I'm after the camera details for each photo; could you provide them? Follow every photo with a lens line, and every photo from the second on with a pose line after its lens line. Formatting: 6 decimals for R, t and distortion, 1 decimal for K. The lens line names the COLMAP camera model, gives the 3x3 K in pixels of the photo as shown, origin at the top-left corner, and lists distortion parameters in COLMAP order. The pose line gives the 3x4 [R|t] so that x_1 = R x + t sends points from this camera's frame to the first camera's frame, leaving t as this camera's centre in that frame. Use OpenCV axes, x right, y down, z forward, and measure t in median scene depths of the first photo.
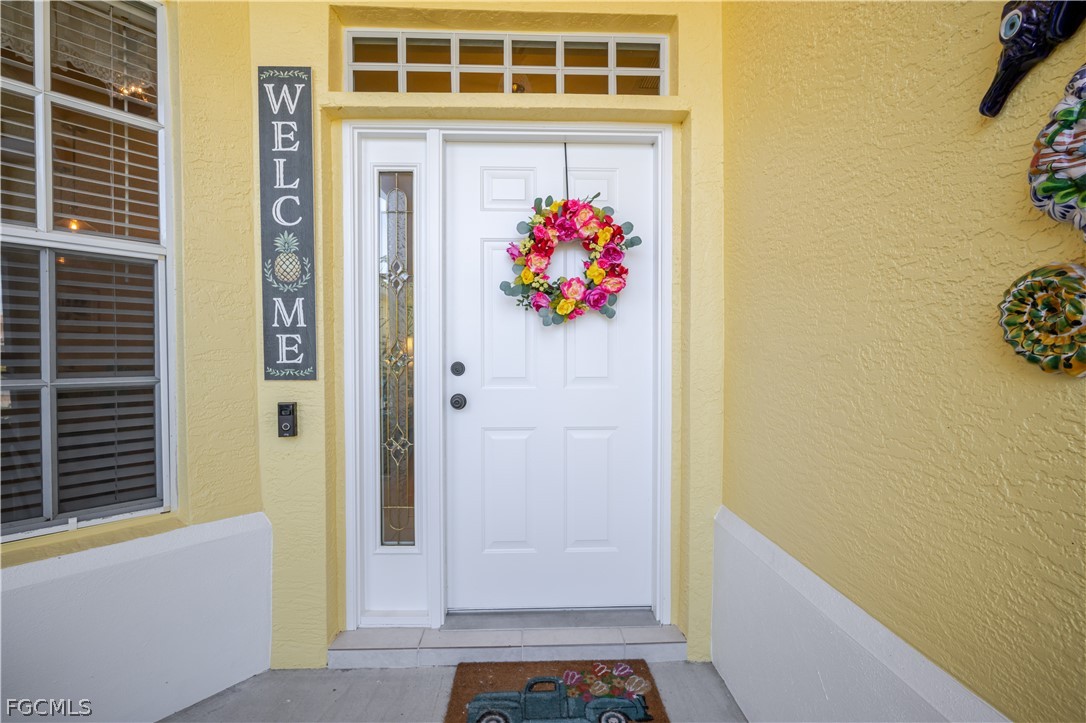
lens RADIAL K [[469.2, 0, 537.8], [0, 469.2, 364.6], [0, 0, 1]] dist [-0.002179, 0.000723]
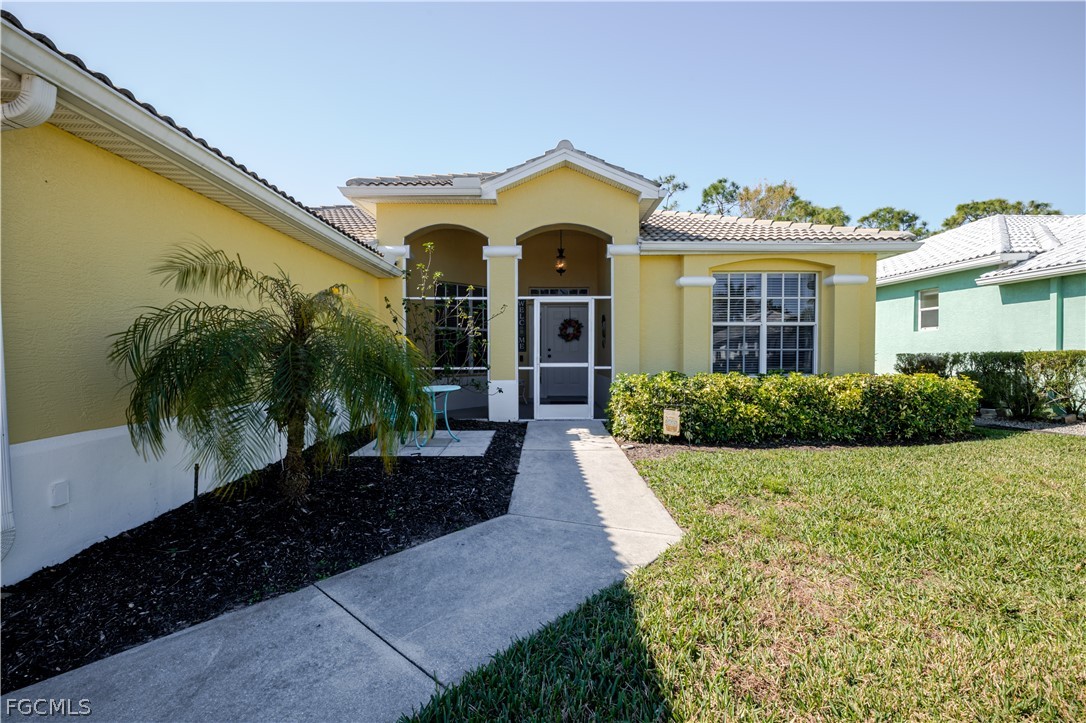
lens RADIAL K [[469.2, 0, 537.8], [0, 469.2, 364.6], [0, 0, 1]] dist [-0.002179, 0.000723]
pose [[0.999352, -0.001383, -0.035976, -0.111563], [0.001746, 0.999948, 0.010062, 0.122480], [0.035960, -0.010118, 0.999302, -4.379778]]
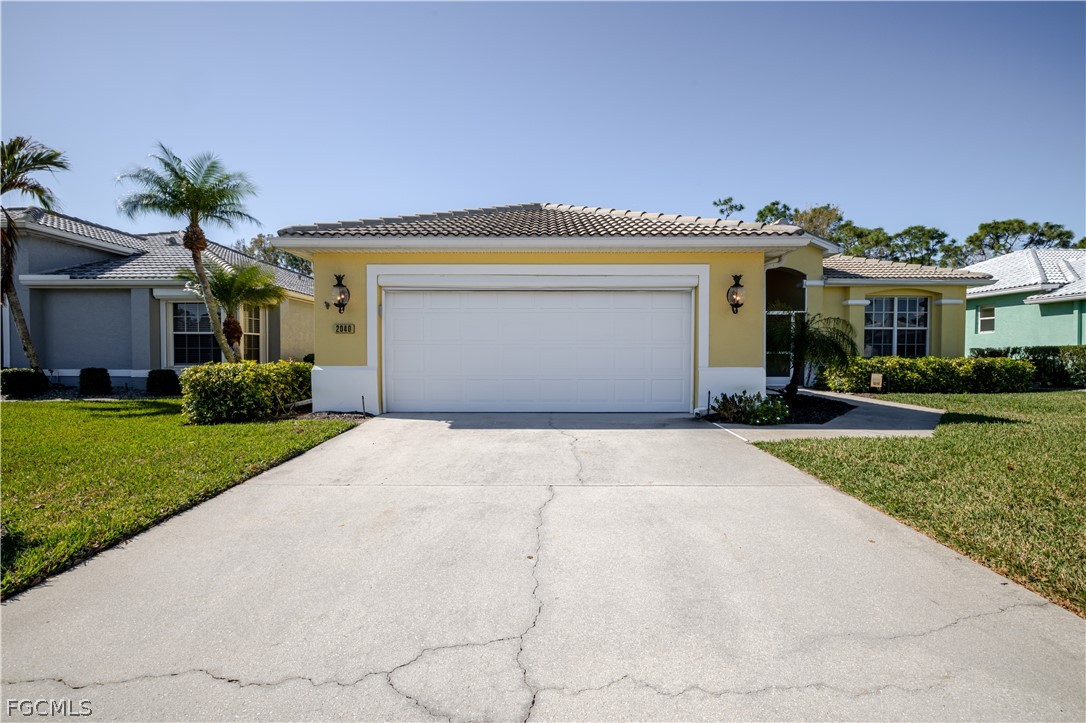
lens RADIAL K [[469.2, 0, 537.8], [0, 469.2, 364.6], [0, 0, 1]] dist [-0.002179, 0.000723]
pose [[0.999106, 0.003236, -0.042150, -3.105006], [-0.003038, 0.999984, 0.004756, 0.309623], [0.042165, -0.004624, 0.999100, -7.091071]]
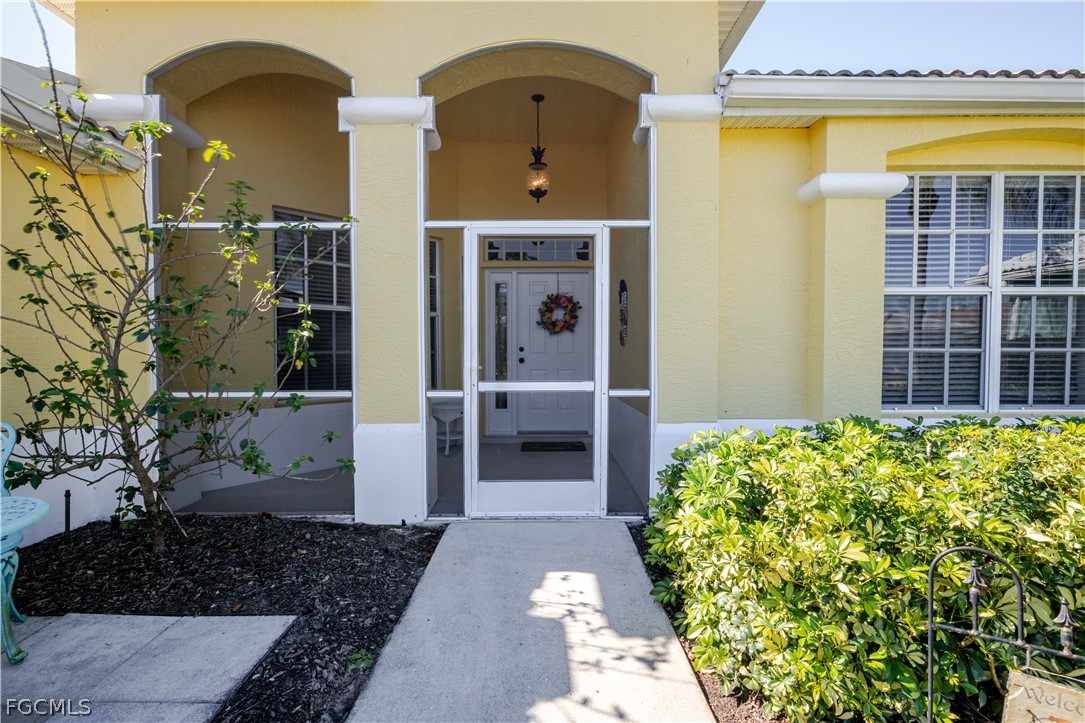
lens RADIAL K [[468.8, 0, 537.3], [0, 468.8, 364.6], [0, 0, 1]] dist [-0.002179, 0.000723]
pose [[0.999497, -0.000455, -0.031698, 0.025128], [0.000875, 0.999912, 0.013242, 0.066270], [0.031690, -0.013263, 0.999410, -2.016256]]
